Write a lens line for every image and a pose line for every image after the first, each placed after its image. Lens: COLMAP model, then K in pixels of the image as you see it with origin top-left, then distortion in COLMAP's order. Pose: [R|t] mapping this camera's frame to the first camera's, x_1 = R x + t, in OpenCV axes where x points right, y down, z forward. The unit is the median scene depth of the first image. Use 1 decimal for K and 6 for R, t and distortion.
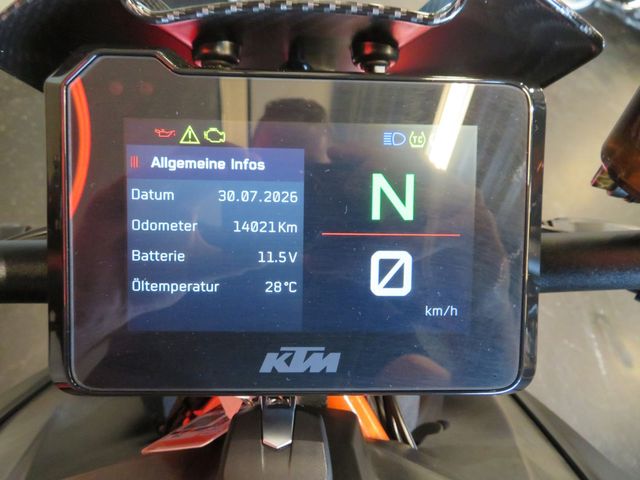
lens RADIAL K [[465.9, 0, 326.6], [0, 465.9, 241.8], [0, 0, 1]] dist [-0.001963, -0.000698]
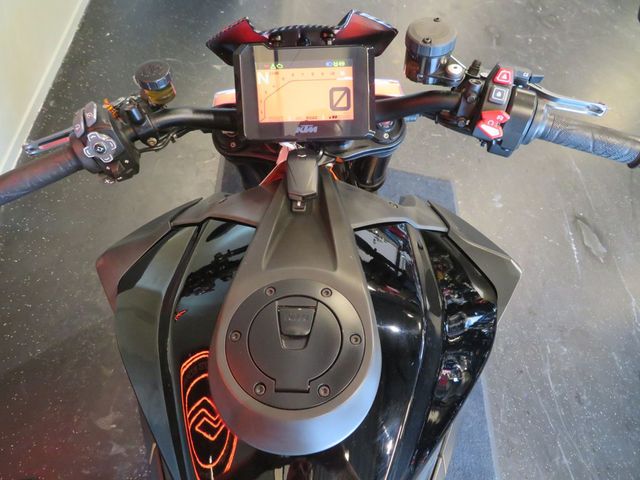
lens RADIAL K [[460.1, 0, 320.0], [0, 460.1, 240.0], [0, 0, 1]] dist [-0.004459, -0.002054]
pose [[0.995777, -0.036613, -0.084186, 0.261882], [0.045548, 0.993237, 0.106793, 0.603772], [0.079707, -0.110176, 0.990711, -2.161684]]
